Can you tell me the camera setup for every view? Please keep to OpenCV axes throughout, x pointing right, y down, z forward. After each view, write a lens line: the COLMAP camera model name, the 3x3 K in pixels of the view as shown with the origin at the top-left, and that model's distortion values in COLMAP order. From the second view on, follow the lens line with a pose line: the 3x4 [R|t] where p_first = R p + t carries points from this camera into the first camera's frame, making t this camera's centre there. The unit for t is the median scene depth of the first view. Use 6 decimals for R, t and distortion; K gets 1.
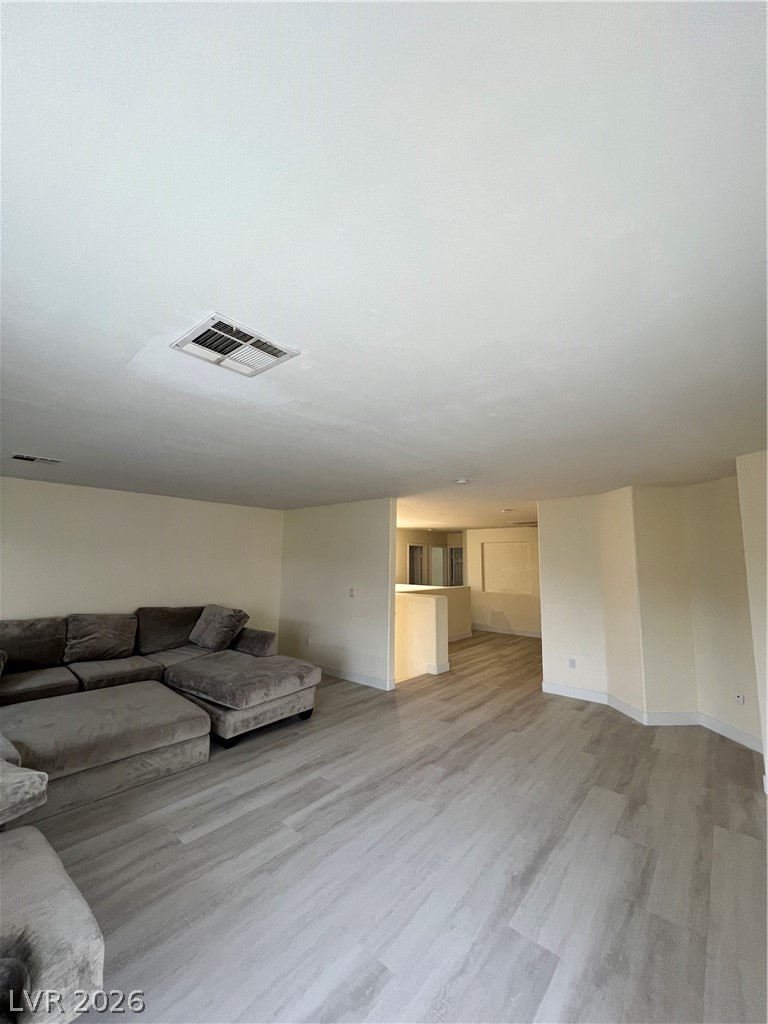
lens RADIAL K [[409.4, 0, 382.9], [0, 409.4, 512.2], [0, 0, 1]] dist [-0.002260, 0.000503]
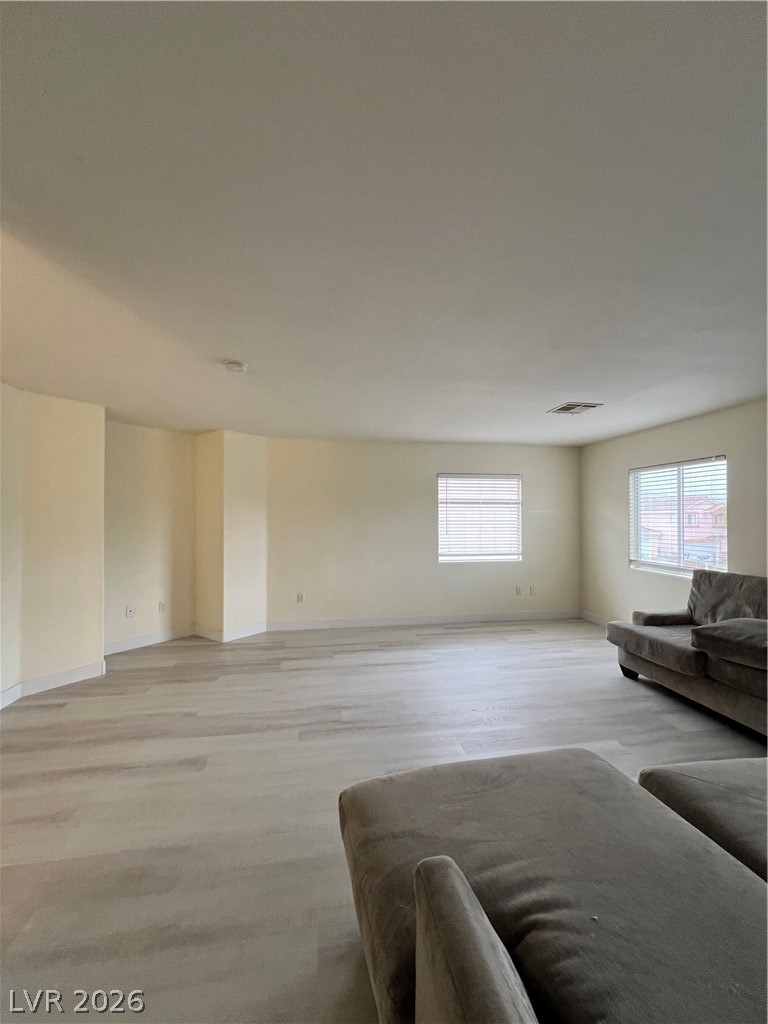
lens RADIAL K [[409.4, 0, 382.9], [0, 409.4, 512.2], [0, 0, 1]] dist [-0.002260, 0.000503]
pose [[-0.759593, -0.006467, 0.650366, -0.510685], [-0.086602, 0.992052, -0.091282, 0.239896], [-0.644607, -0.125660, -0.754116, 1.640966]]
